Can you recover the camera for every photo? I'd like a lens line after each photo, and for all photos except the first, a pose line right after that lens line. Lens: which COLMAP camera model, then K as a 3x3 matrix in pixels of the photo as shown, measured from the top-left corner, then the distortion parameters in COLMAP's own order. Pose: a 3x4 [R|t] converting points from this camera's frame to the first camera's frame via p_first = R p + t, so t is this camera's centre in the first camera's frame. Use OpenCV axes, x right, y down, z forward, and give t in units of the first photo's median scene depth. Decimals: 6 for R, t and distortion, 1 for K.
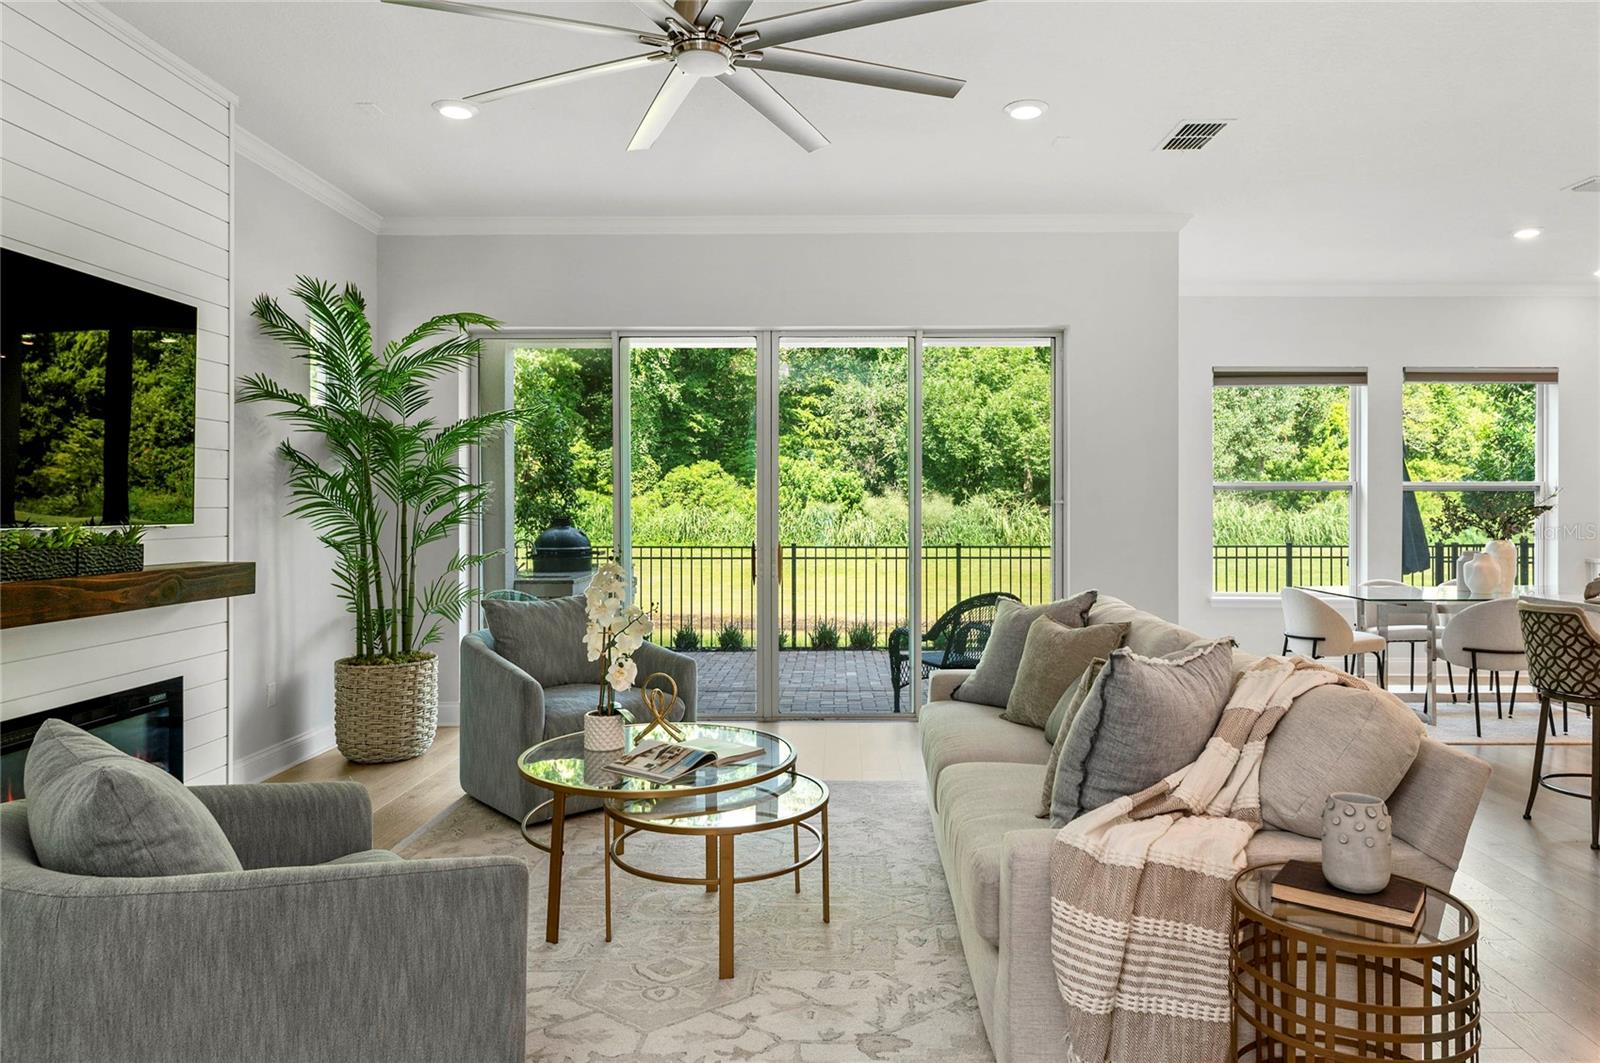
lens RADIAL K [[1028.9, 0, 844.3], [0, 1028.9, 510.8], [0, 0, 1]] dist [0.004227, -0.002202]
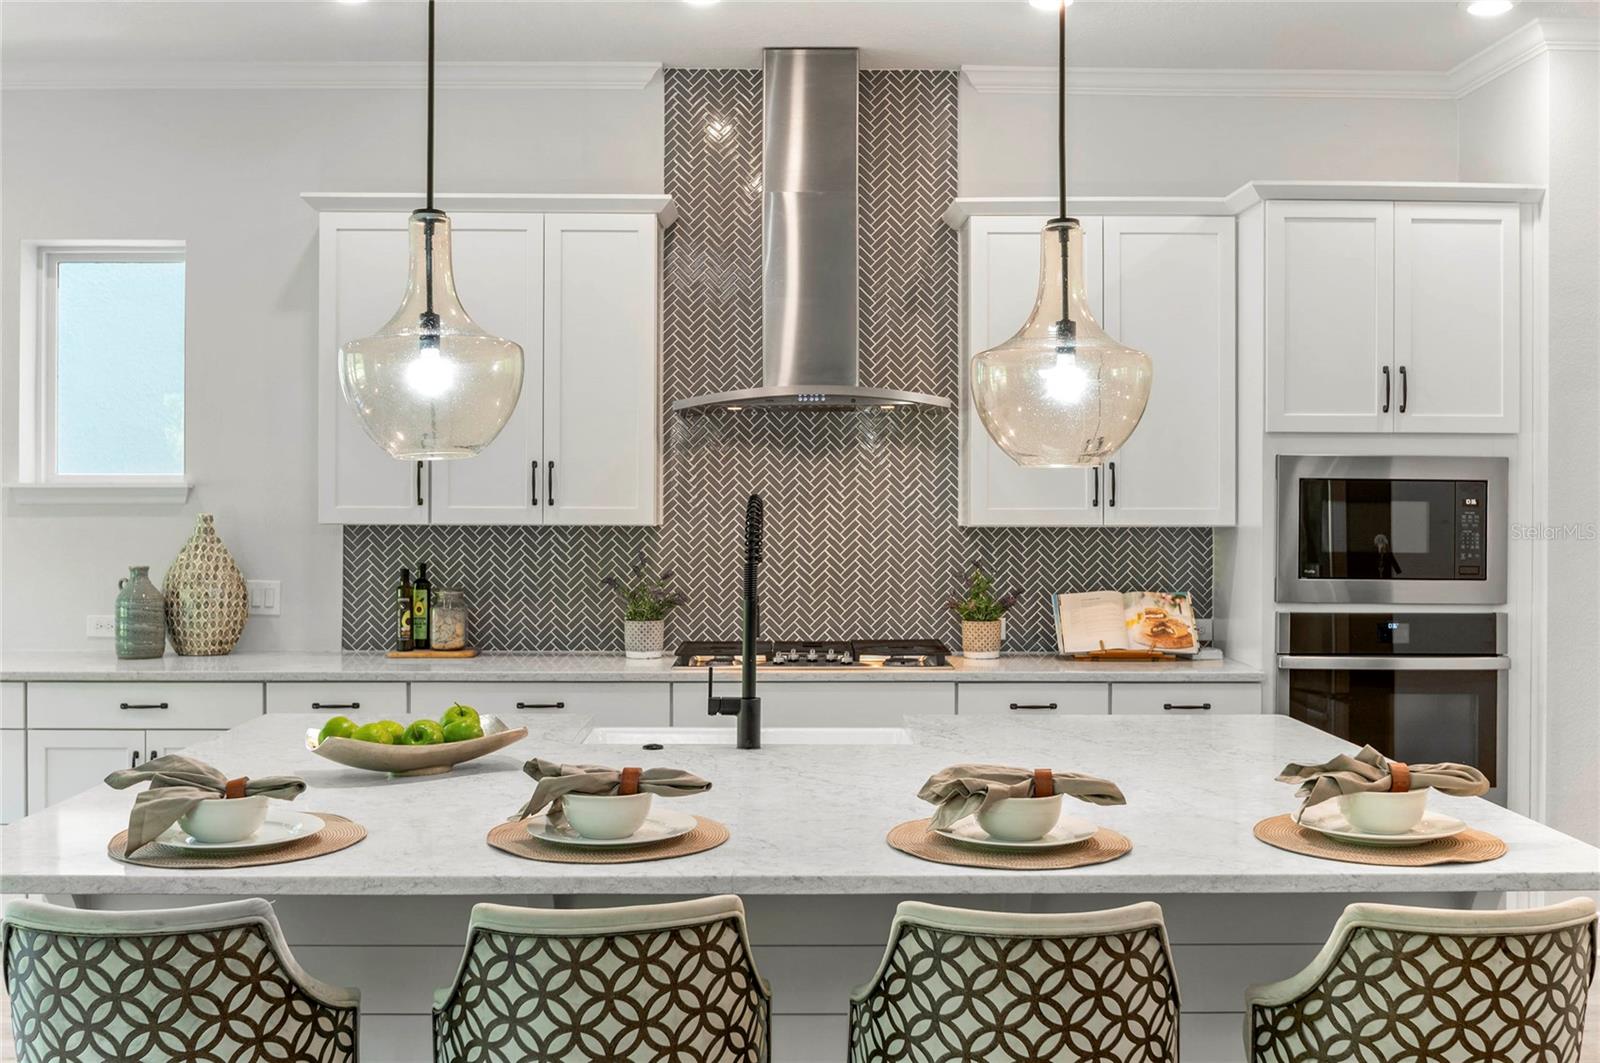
lens RADIAL K [[1610.2, 0, 806.5], [0, 1610.2, 501.3], [0, 0, 1]] dist [-0.019200, -0.021175]
pose [[-0.021160, -0.001280, 0.999775, 0.013734], [-0.000805, 0.999999, 0.001263, -0.004204], [-0.999776, -0.000778, -0.021161, 0.075263]]
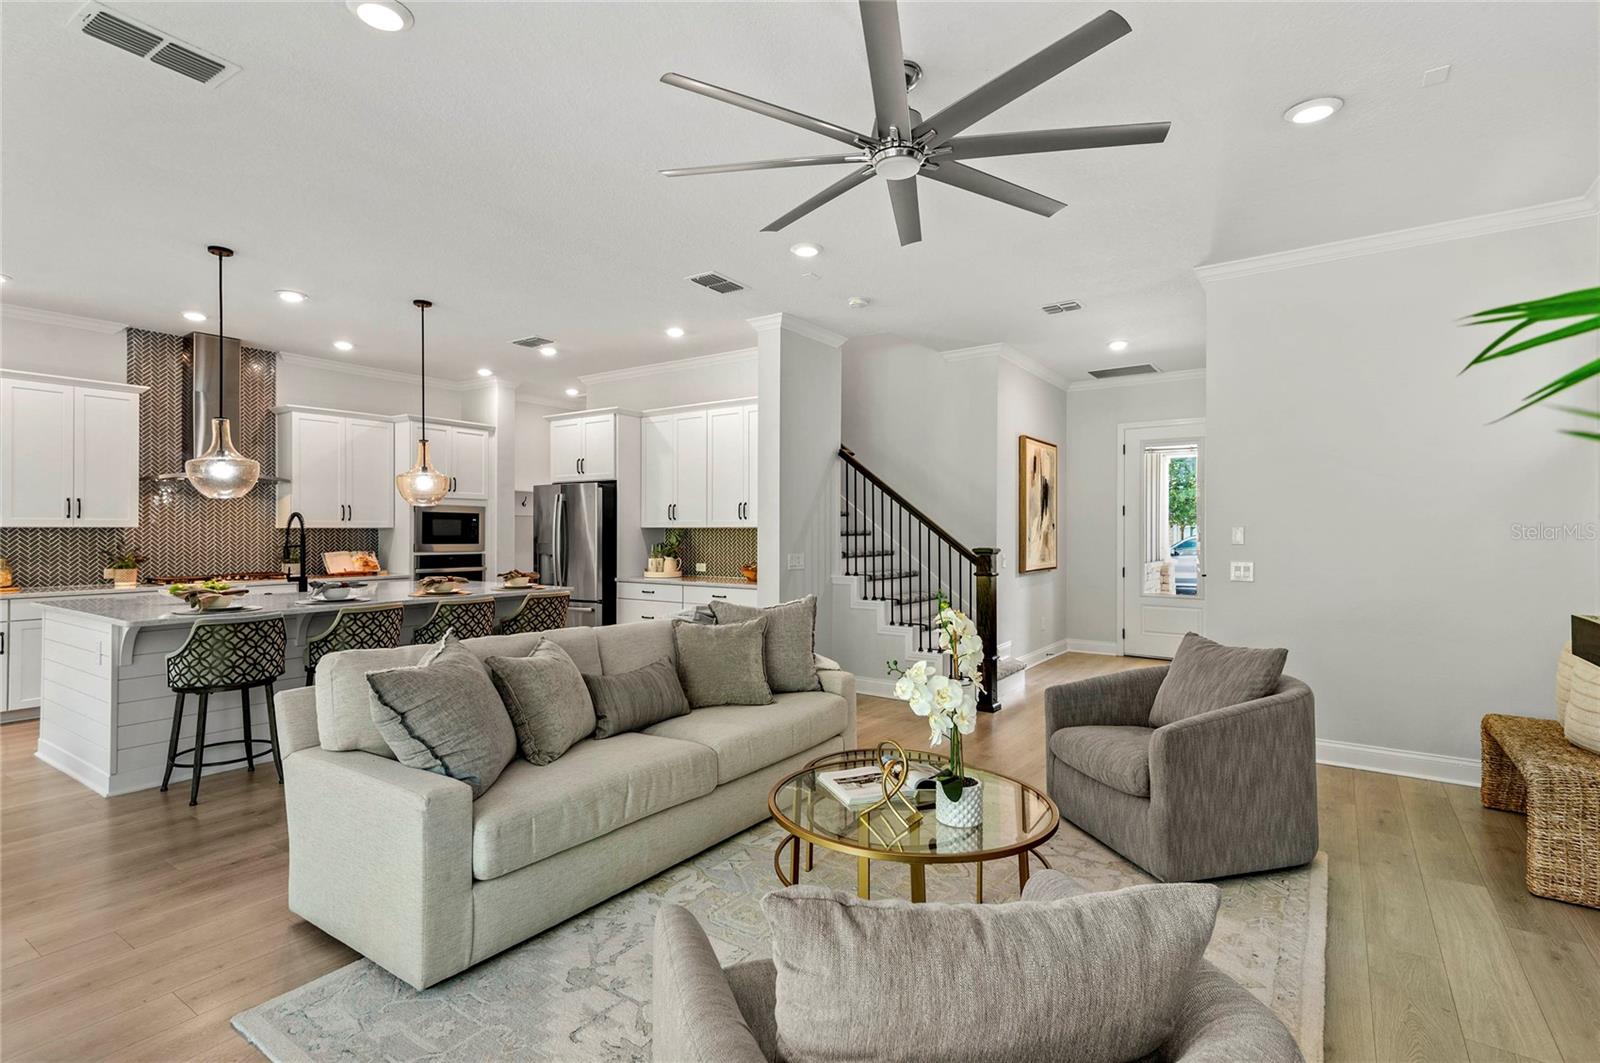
lens RADIAL K [[764.6, 0, 799.6], [0, 764.6, 527.8], [0, 0, 1]] dist [0.018716, -0.000055]
pose [[-0.822367, 0.003068, 0.568950, -0.040916], [0.001888, 0.999995, -0.002663, -0.001391], [-0.568955, -0.001115, -0.822368, 0.133236]]
